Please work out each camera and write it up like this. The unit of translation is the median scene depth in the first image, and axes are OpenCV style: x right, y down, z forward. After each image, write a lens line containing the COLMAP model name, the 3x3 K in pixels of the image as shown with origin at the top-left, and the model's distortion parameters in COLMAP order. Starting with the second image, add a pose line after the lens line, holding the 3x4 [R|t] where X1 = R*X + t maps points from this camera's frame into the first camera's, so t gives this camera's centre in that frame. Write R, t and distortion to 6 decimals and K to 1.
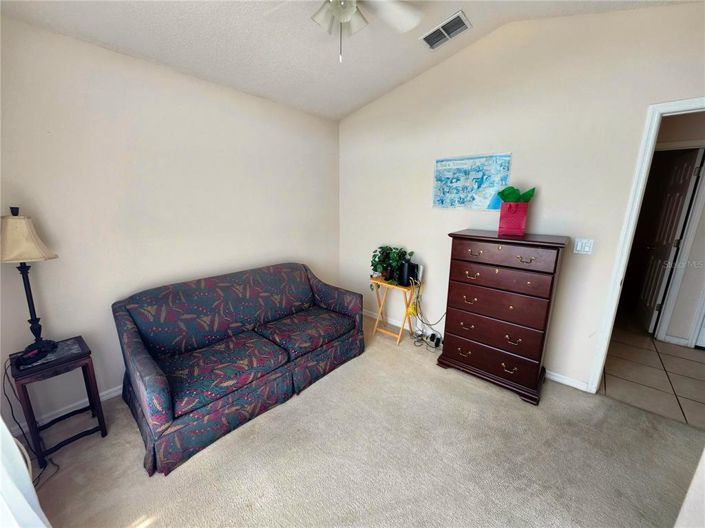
lens RADIAL K [[277.1, 0, 352.2], [0, 277.1, 264.9], [0, 0, 1]] dist [0.002049, 0.000305]
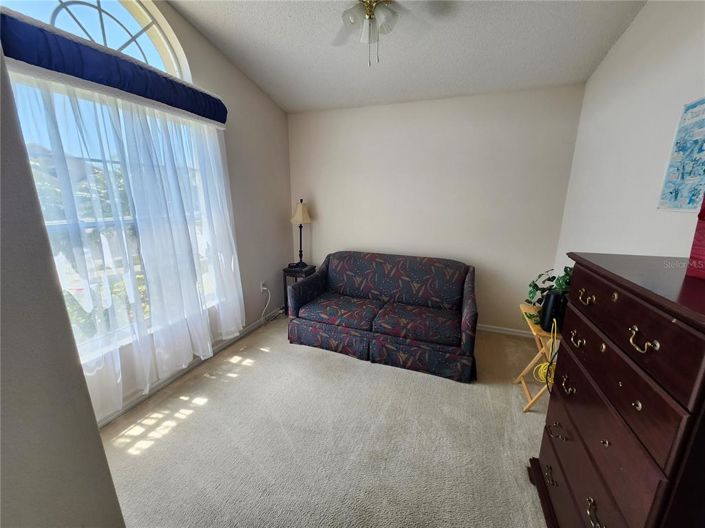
lens RADIAL K [[277.1, 0, 352.6], [0, 277.1, 262.3], [0, 0, 1]] dist [0.002049, 0.000305]
pose [[0.336602, 0.209926, -0.917949, 0.722949], [-0.214199, 0.966347, 0.142449, -0.082367], [0.916961, 0.148675, 0.370240, 0.416739]]
